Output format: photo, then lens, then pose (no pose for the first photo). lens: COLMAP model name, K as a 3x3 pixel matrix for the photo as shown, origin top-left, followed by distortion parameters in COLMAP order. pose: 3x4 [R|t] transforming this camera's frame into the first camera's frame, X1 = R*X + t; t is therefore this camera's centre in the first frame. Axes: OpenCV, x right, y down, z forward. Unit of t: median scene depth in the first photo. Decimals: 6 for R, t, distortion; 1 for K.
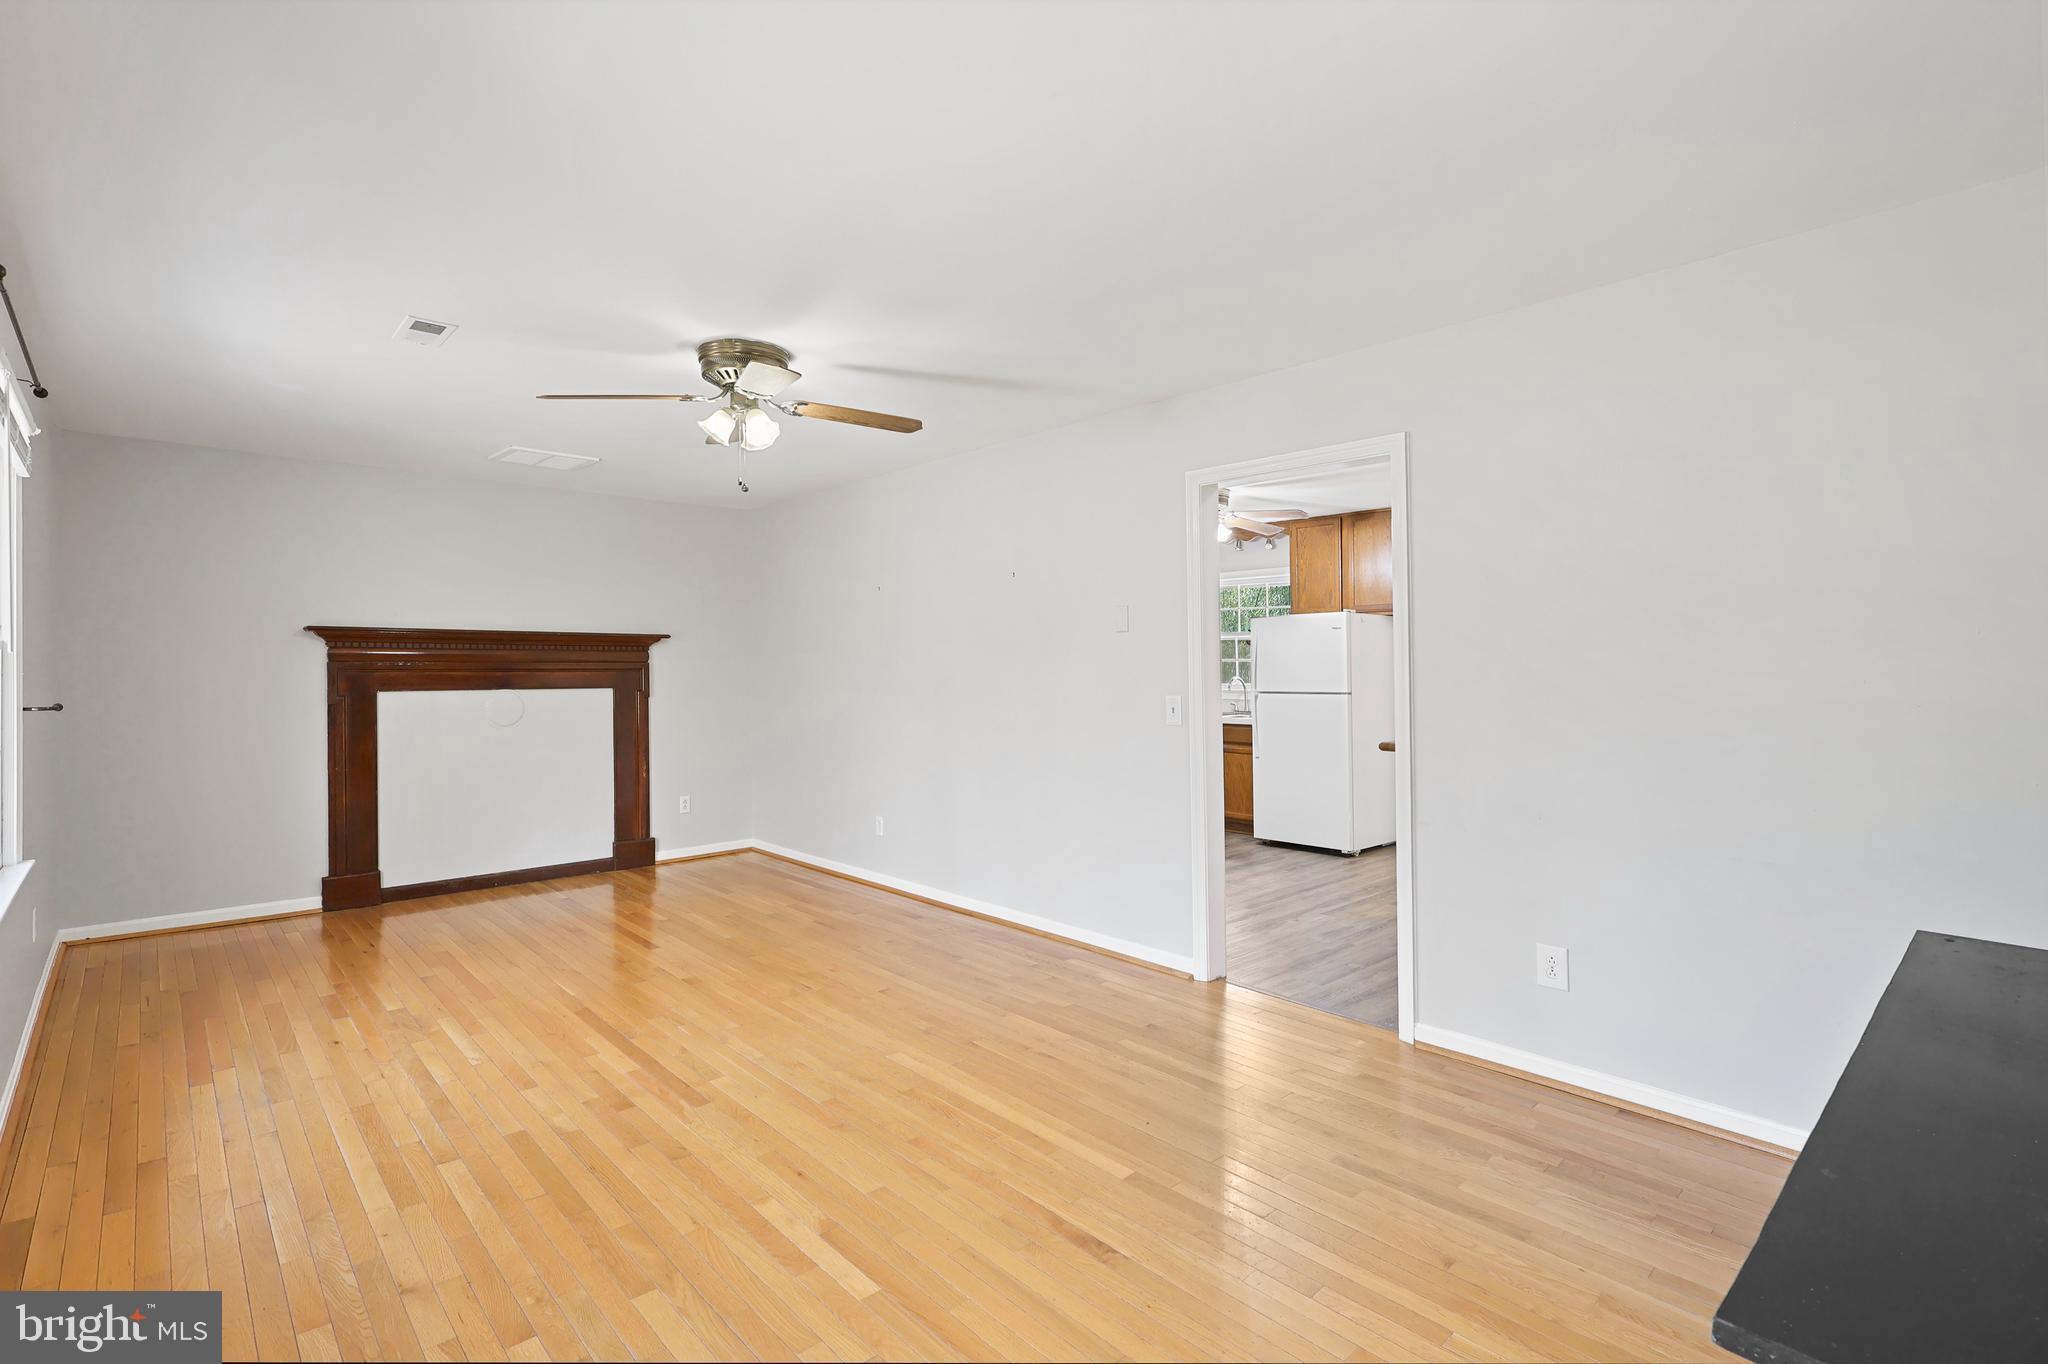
lens RADIAL K [[950.8, 0, 1029.7], [0, 950.8, 678.2], [0, 0, 1]] dist [-0.000123, -0.000562]
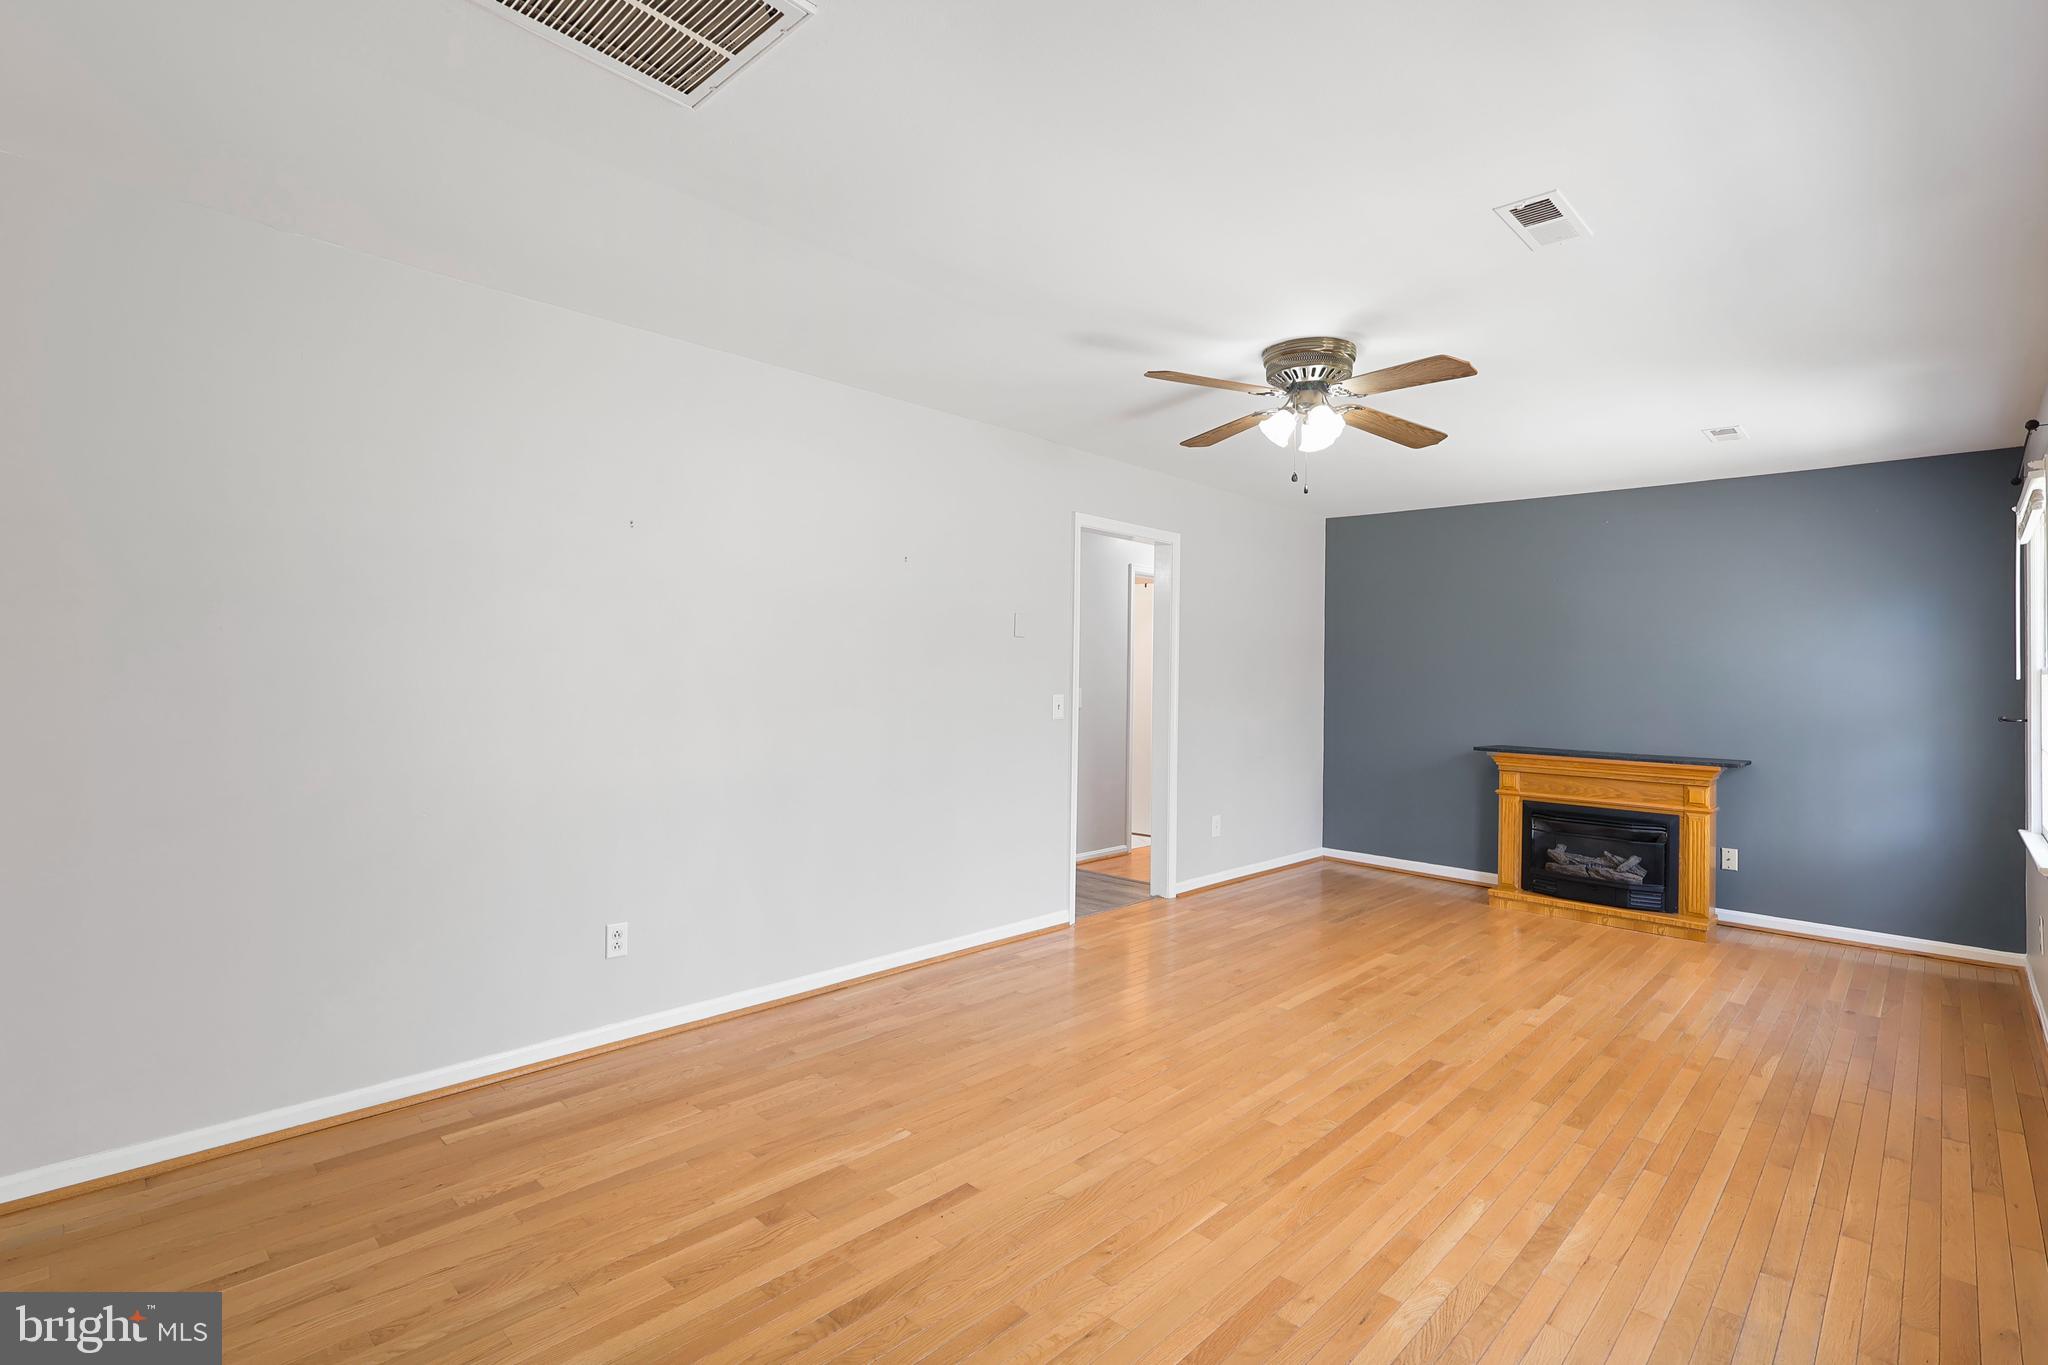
lens RADIAL K [[950.8, 0, 1029.1], [0, 950.8, 671.8], [0, 0, 1]] dist [-0.000123, -0.000562]
pose [[-0.058862, 0.000494, 0.998266, -1.528694], [-0.010898, 0.999940, -0.001137, -0.012041], [-0.998207, -0.010946, -0.058853, 1.642963]]
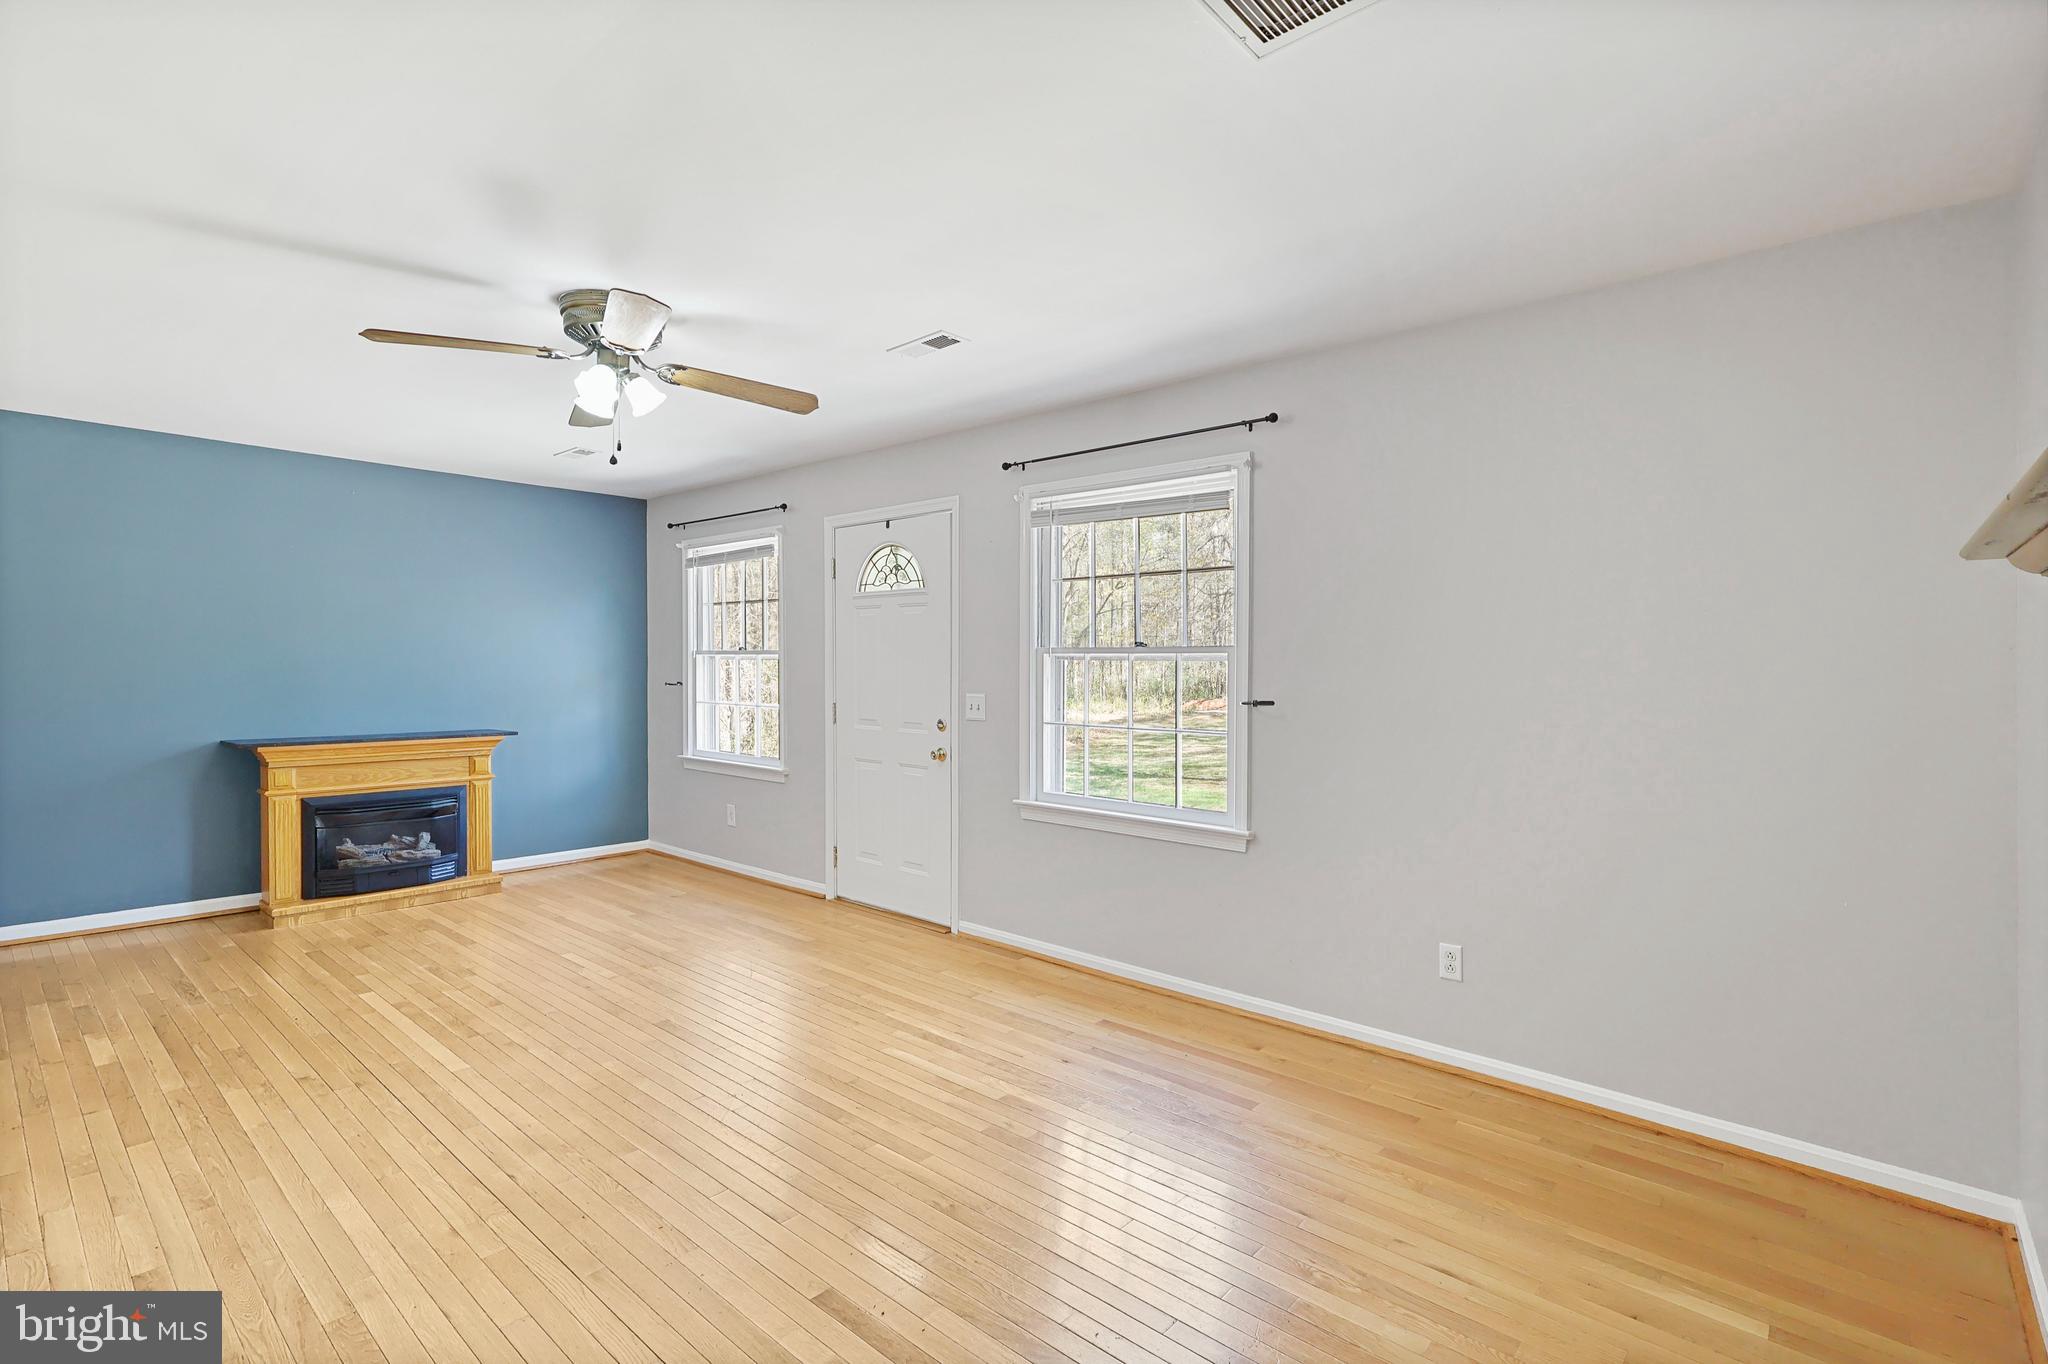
lens RADIAL K [[950.8, 0, 1024.8], [0, 950.8, 683.2], [0, 0, 1]] dist [-0.000123, -0.000562]
pose [[-0.995426, -0.002773, -0.095501, -0.728356], [-0.005308, 0.999640, 0.026301, -0.020399], [0.095393, 0.026688, -0.995082, 2.363816]]
